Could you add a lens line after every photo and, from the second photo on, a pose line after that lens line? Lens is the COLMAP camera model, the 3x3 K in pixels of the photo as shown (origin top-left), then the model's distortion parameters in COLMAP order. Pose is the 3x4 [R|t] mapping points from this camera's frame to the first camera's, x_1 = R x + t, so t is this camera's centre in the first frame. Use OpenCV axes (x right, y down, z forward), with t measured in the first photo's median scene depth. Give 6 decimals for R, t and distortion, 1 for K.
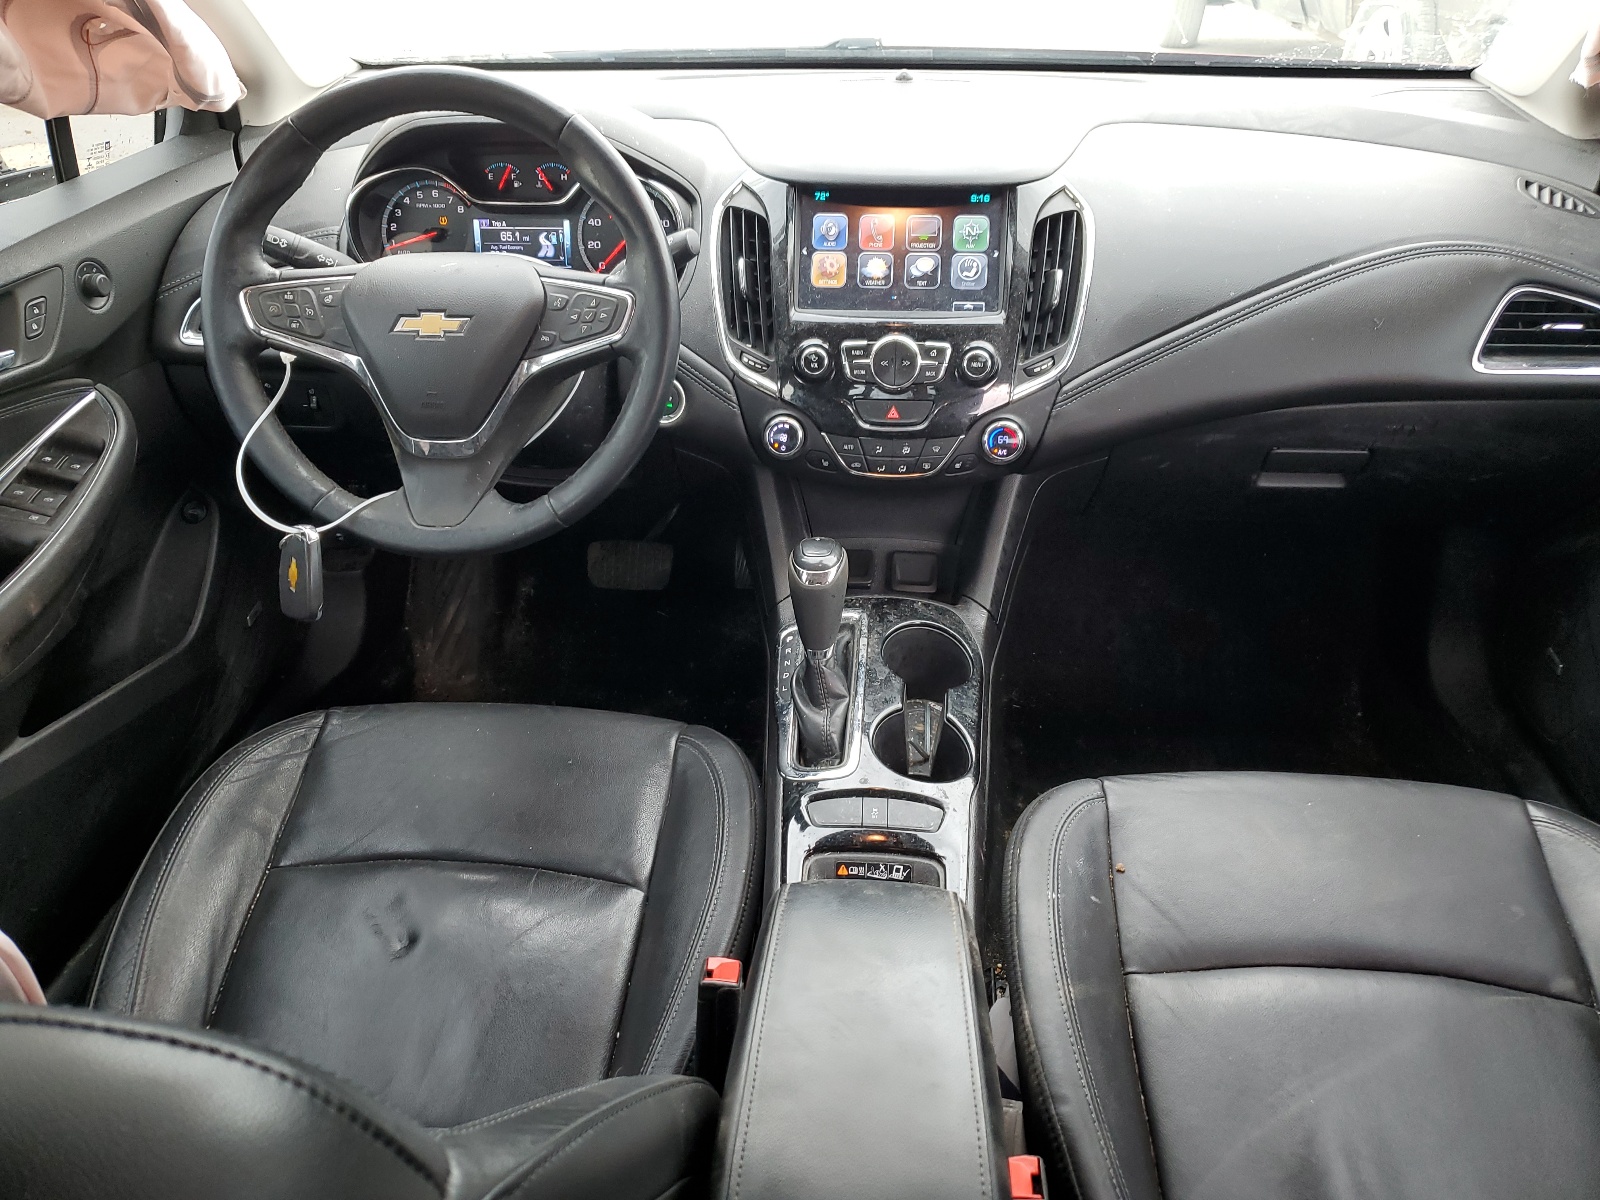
lens RADIAL K [[1212.7, 0, 796.2], [0, 1212.7, 600.6], [0, 0, 1]] dist [0.001304, -0.001324]
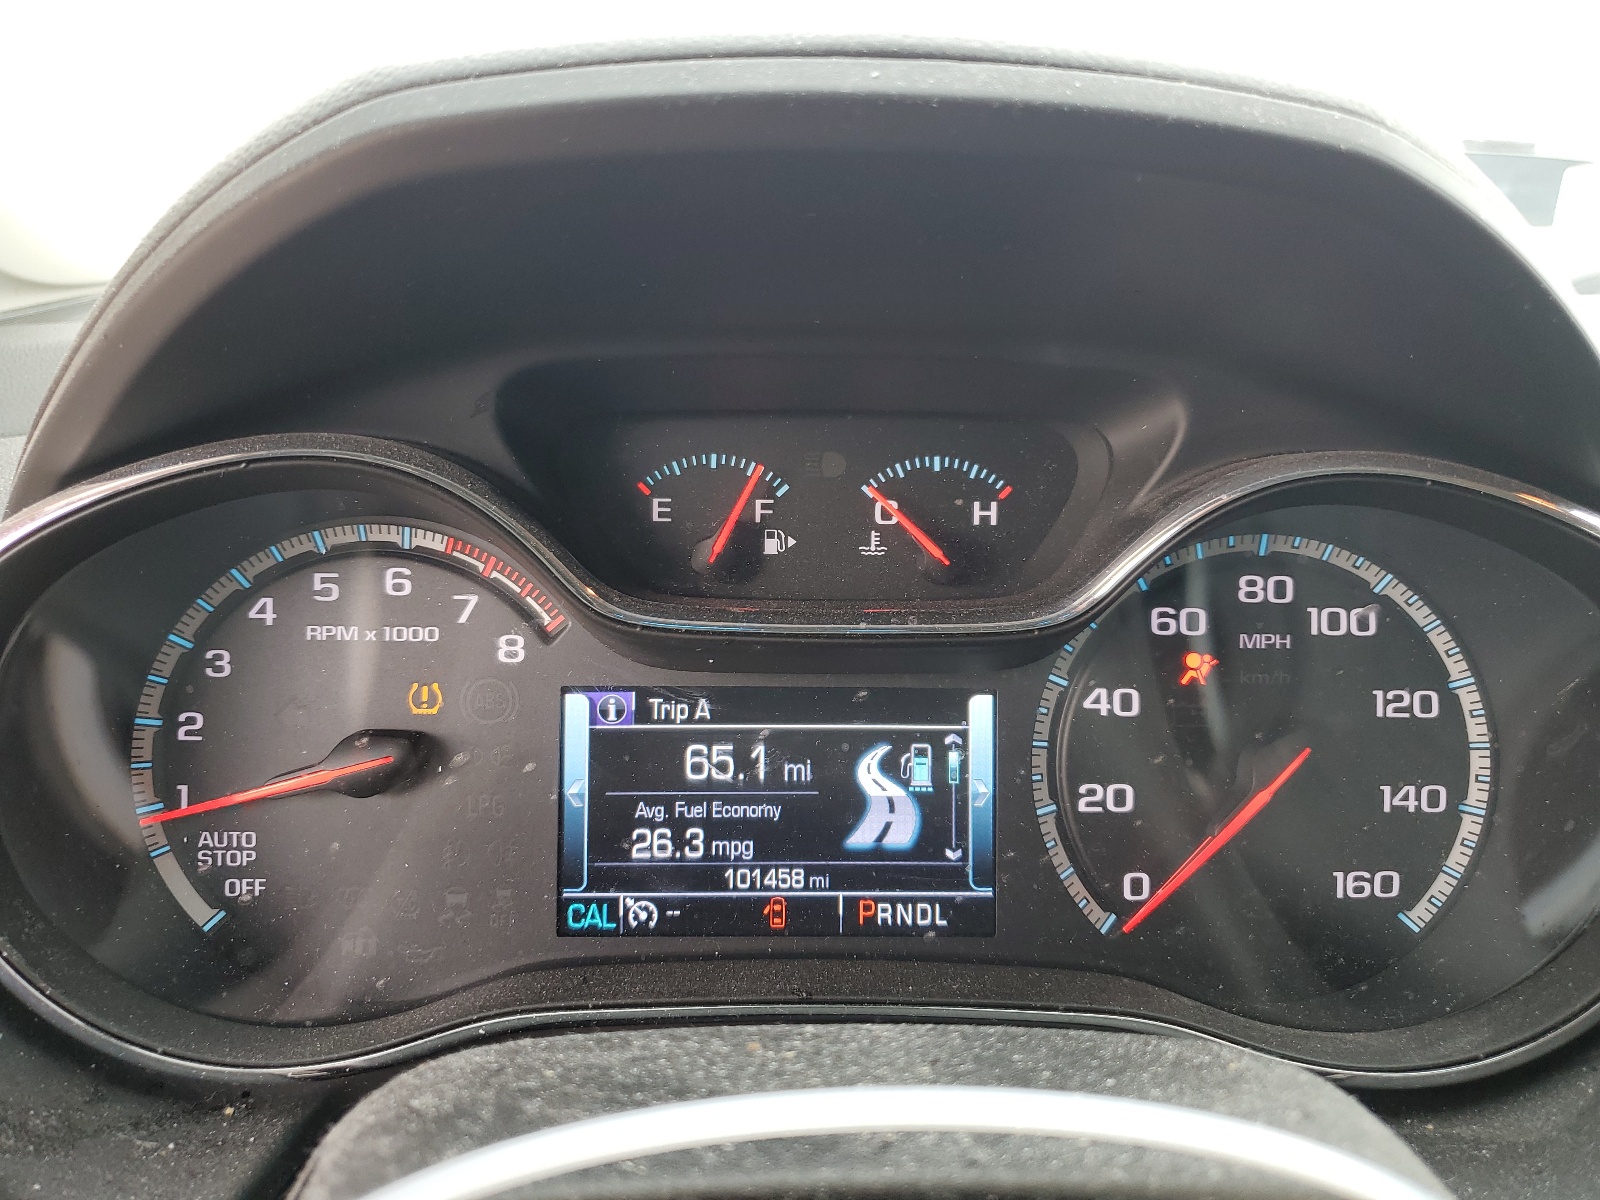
lens RADIAL K [[1212.7, 0, 802.6], [0, 1212.7, 600.6], [0, 0, 1]] dist [0.001304, -0.001324]
pose [[0.995593, -0.000371, 0.093777, -0.243248], [0.027925, 0.955800, -0.292688, -0.263389], [-0.089524, 0.294017, 0.951599, 0.777797]]
